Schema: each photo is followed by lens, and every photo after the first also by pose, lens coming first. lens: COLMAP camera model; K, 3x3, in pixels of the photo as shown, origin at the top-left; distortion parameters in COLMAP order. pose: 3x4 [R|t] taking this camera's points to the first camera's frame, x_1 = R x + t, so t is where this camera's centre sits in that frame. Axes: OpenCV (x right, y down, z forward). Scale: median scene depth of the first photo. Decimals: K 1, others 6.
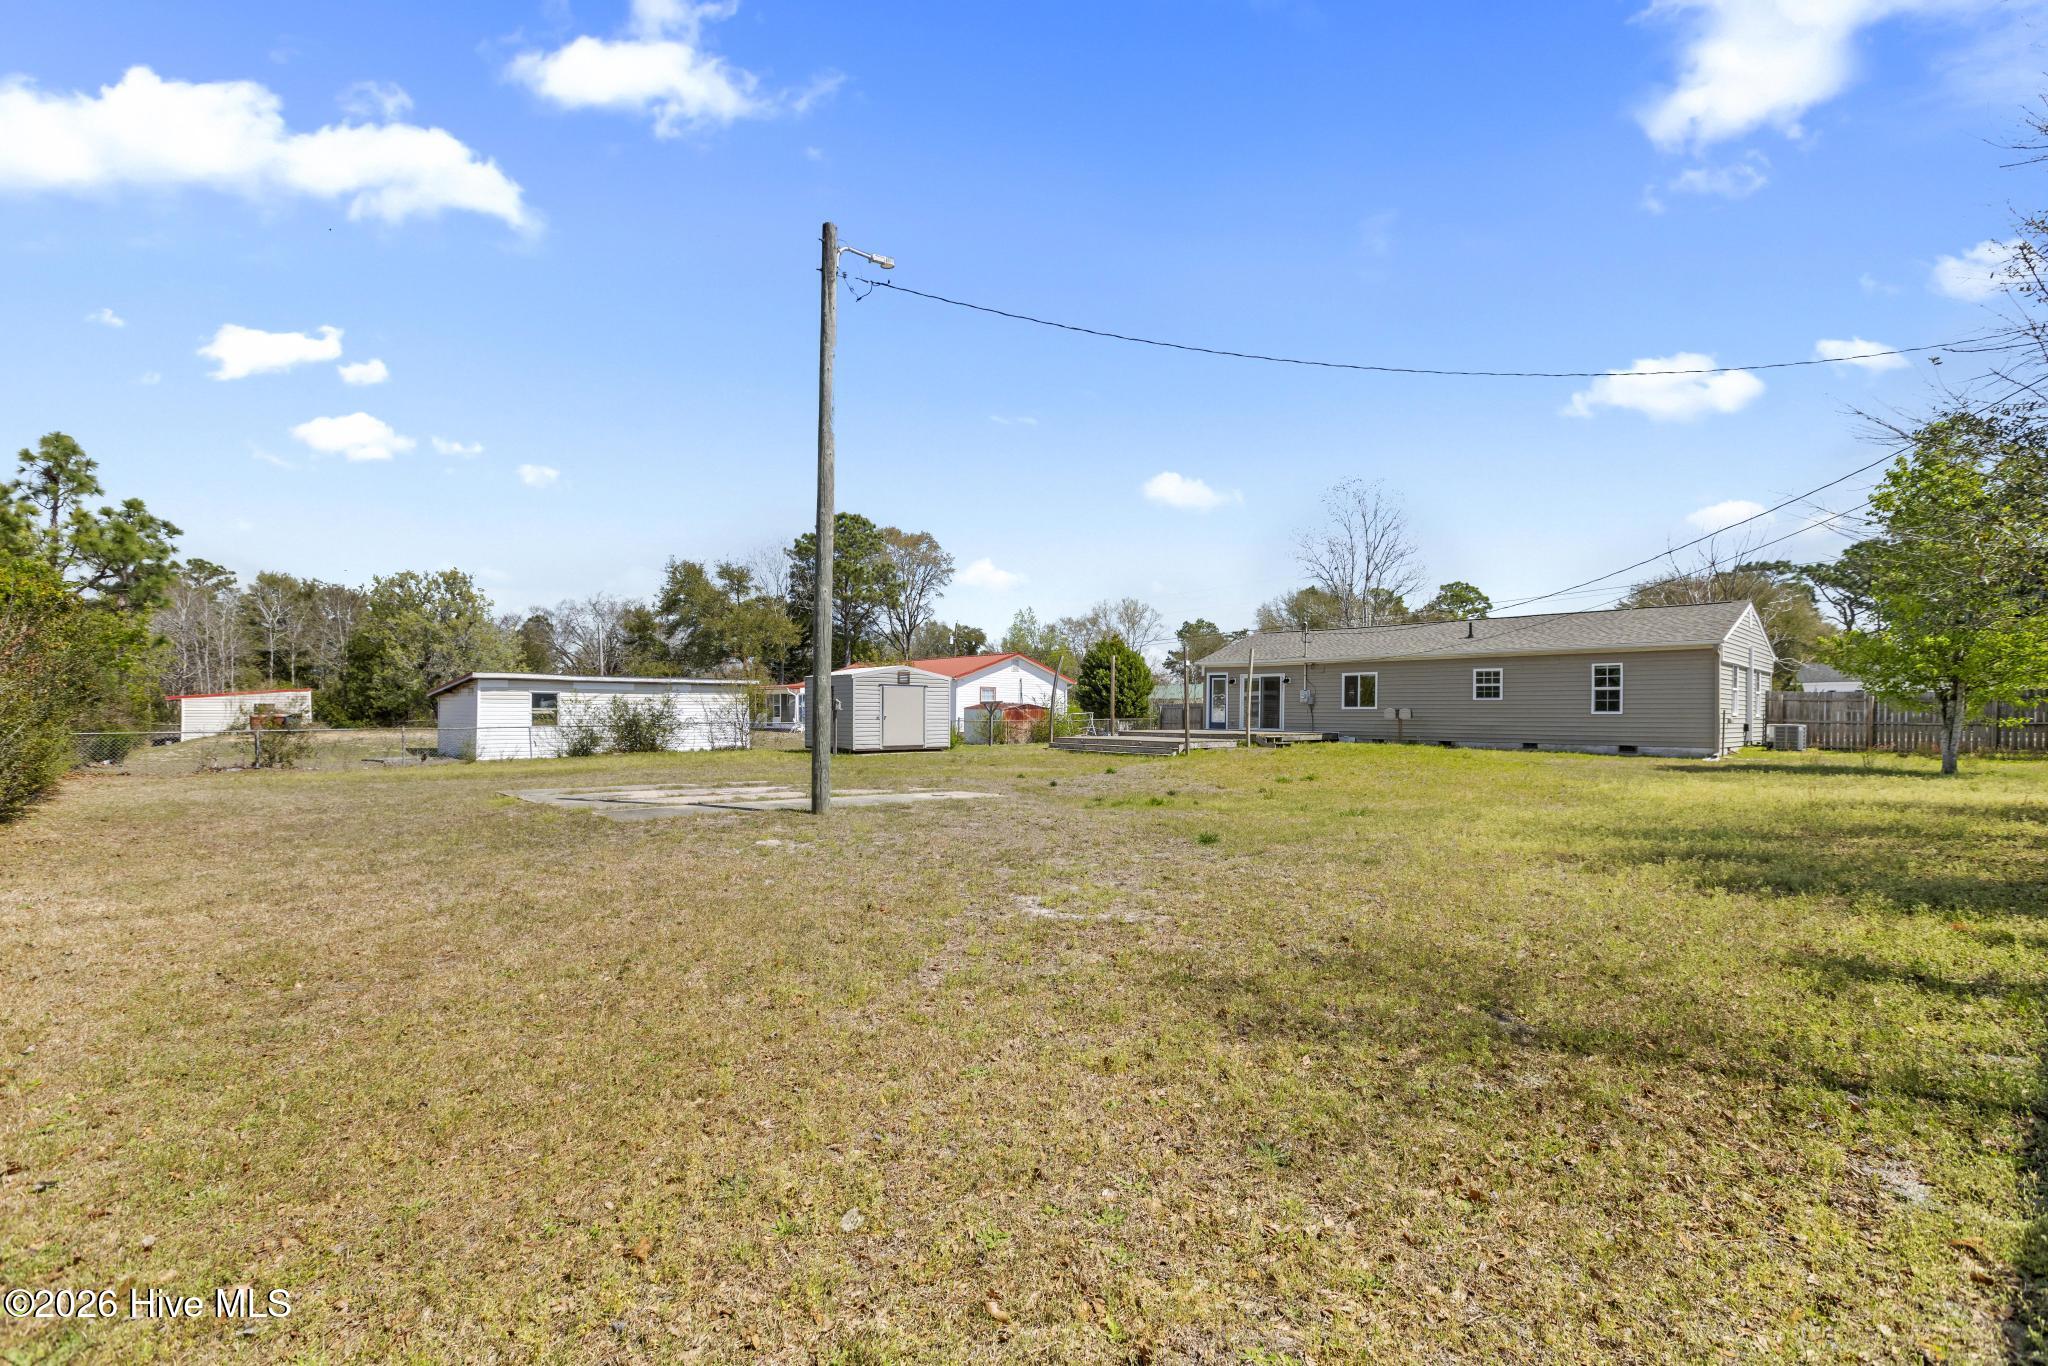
lens RADIAL K [[916.1, 0, 1027.9], [0, 916.1, 685.9], [0, 0, 1]] dist [0.000439, -0.000395]
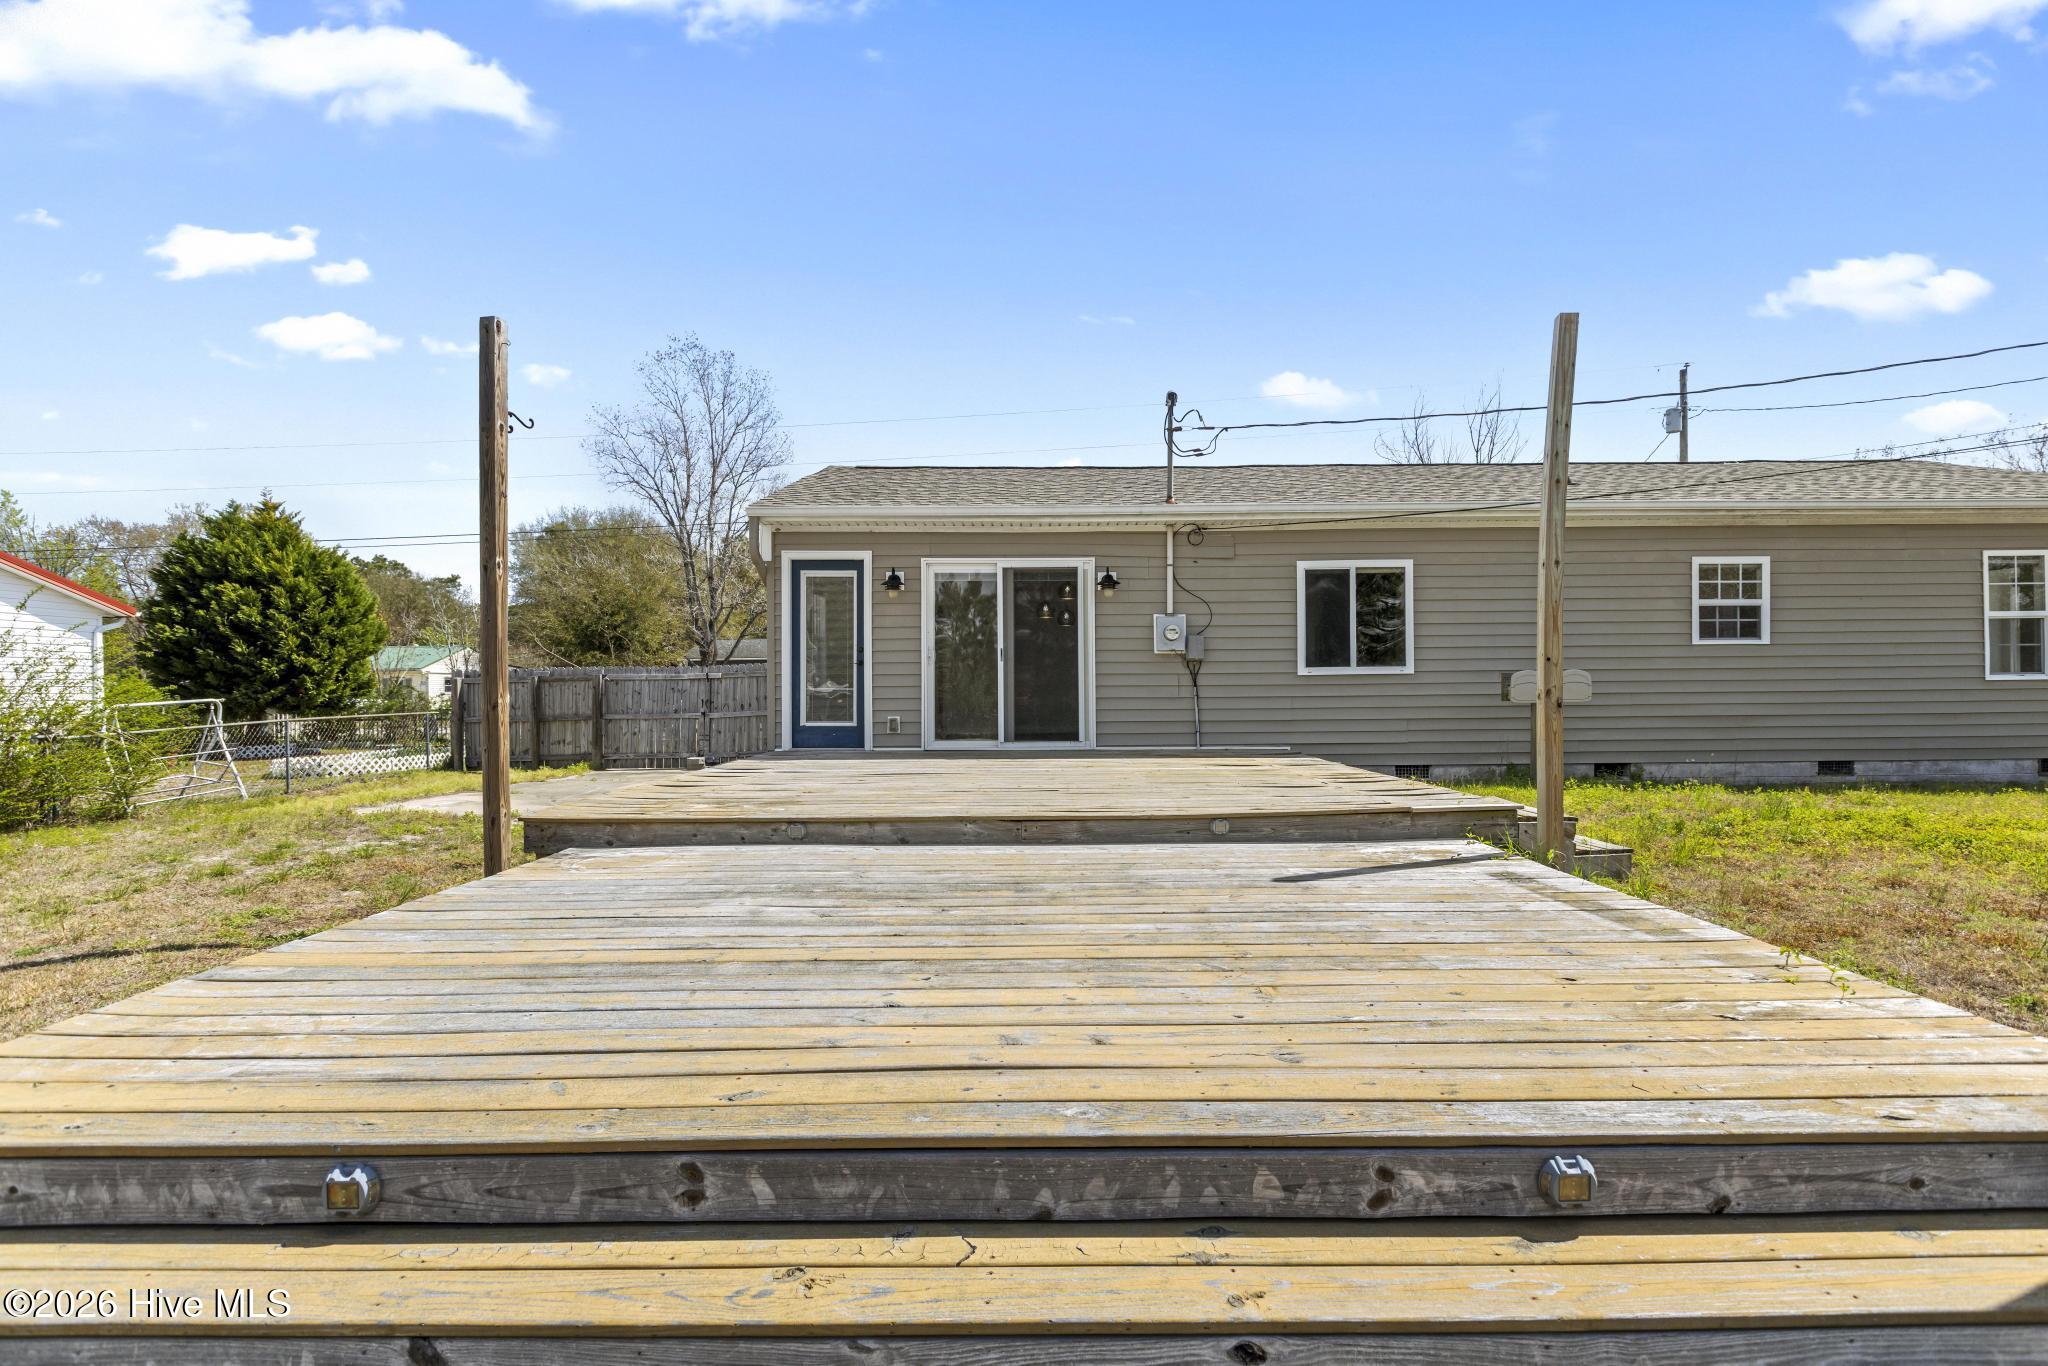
lens RADIAL K [[961.7, 0, 1029.9], [0, 961.7, 695.2], [0, 0, 1]] dist [-0.009198, 0.001187]
pose [[0.691280, -0.017163, 0.722384, 0.040449], [-0.007756, 0.999484, 0.031168, 0.023155], [-0.722546, -0.027149, 0.690790, 0.853184]]
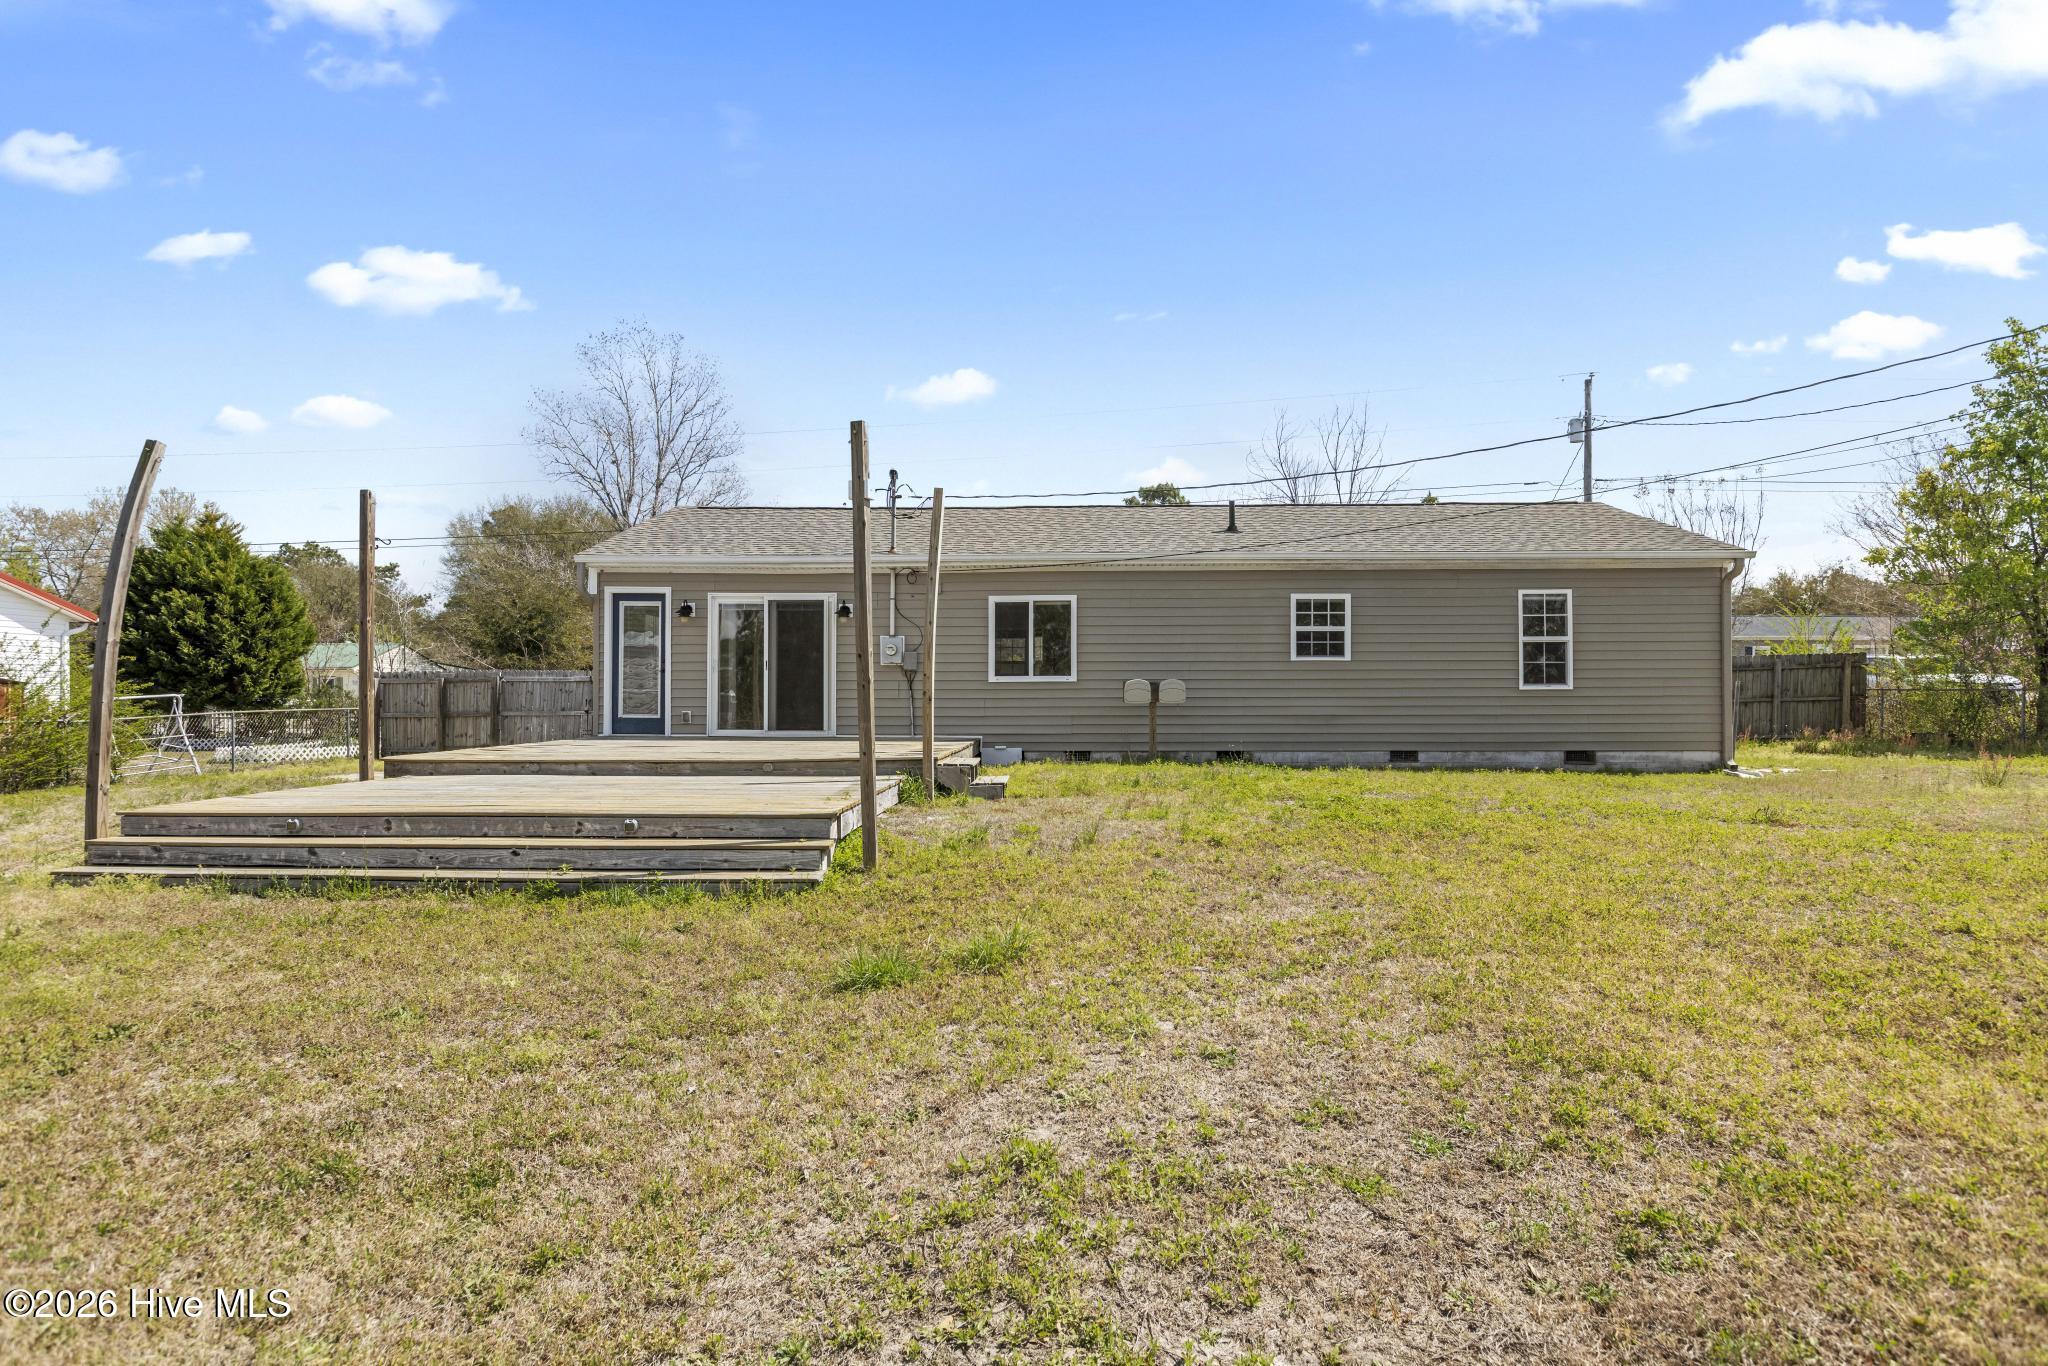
lens RADIAL K [[1122.8, 0, 1024.0], [0, 1122.8, 683.0], [0, 0, 1]] dist [0.020176, -0.031741]
pose [[0.713584, -0.000127, 0.700569, -0.005704], [-0.014715, 0.999777, 0.015169, 0.018244], [-0.700415, -0.021133, 0.713423, 0.633478]]
